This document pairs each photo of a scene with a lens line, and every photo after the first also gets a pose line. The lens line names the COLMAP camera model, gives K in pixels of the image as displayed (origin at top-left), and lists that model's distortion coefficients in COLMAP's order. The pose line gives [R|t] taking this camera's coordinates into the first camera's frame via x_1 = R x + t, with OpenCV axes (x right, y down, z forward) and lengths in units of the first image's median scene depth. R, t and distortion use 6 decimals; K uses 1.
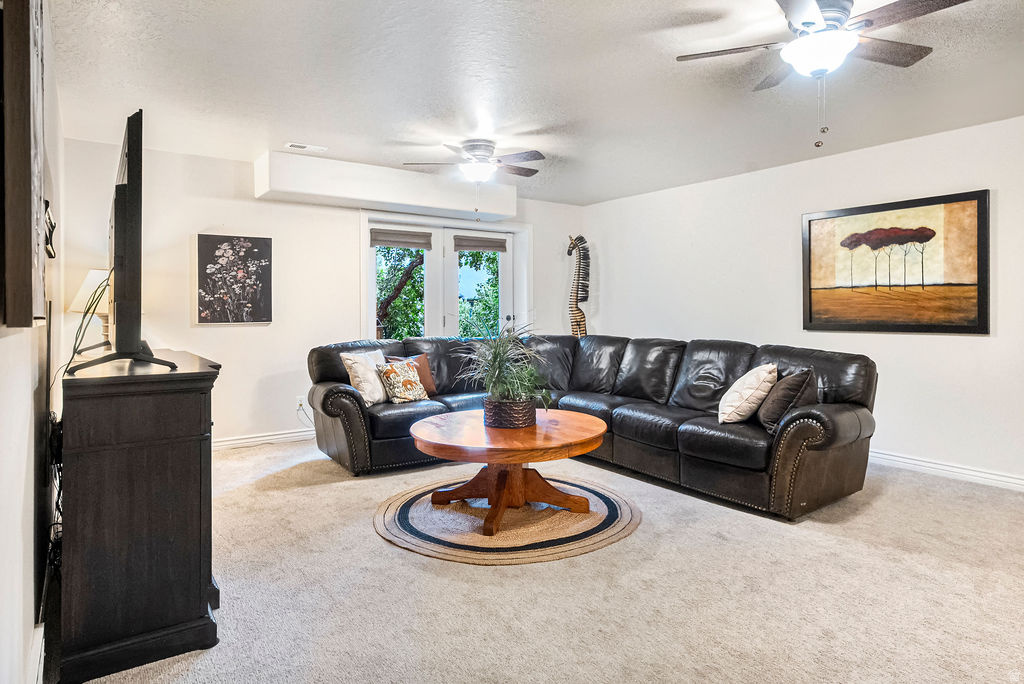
lens RADIAL K [[595.9, 0, 512.0], [0, 595.9, 342.0], [0, 0, 1]] dist [0.000821, 0.000283]
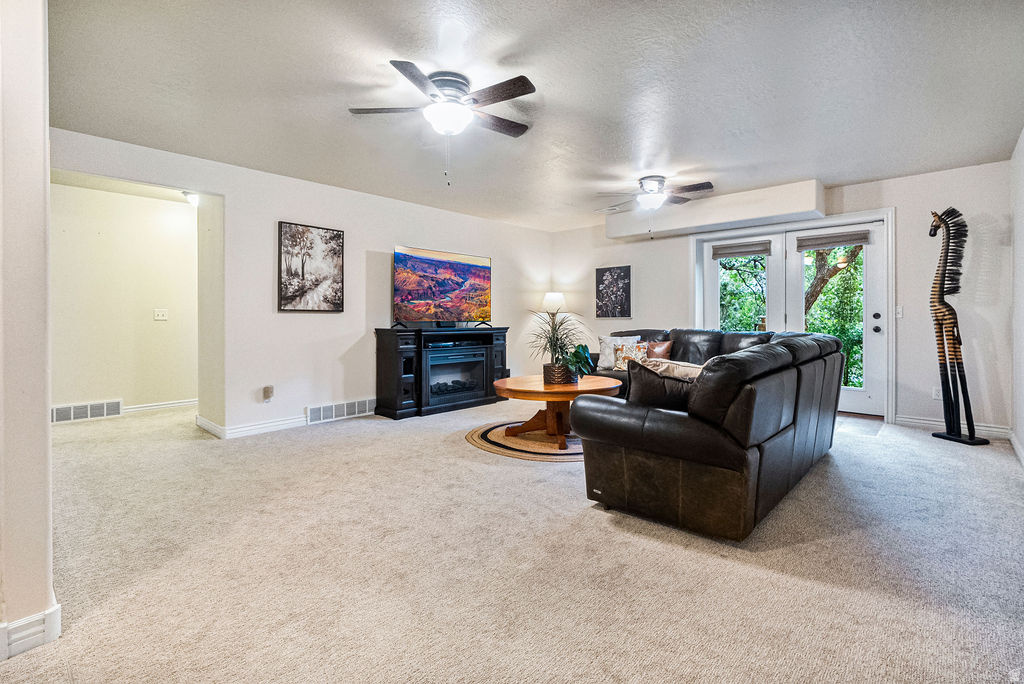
lens RADIAL K [[471.8, 0, 515.1], [0, 471.8, 322.9], [0, 0, 1]] dist [0.001172, 0.000253]
pose [[0.208700, 0.007480, -0.977951, 0.789976], [-0.056753, 0.998378, -0.004475, 0.004214], [0.976332, 0.056435, 0.208786, 0.445562]]
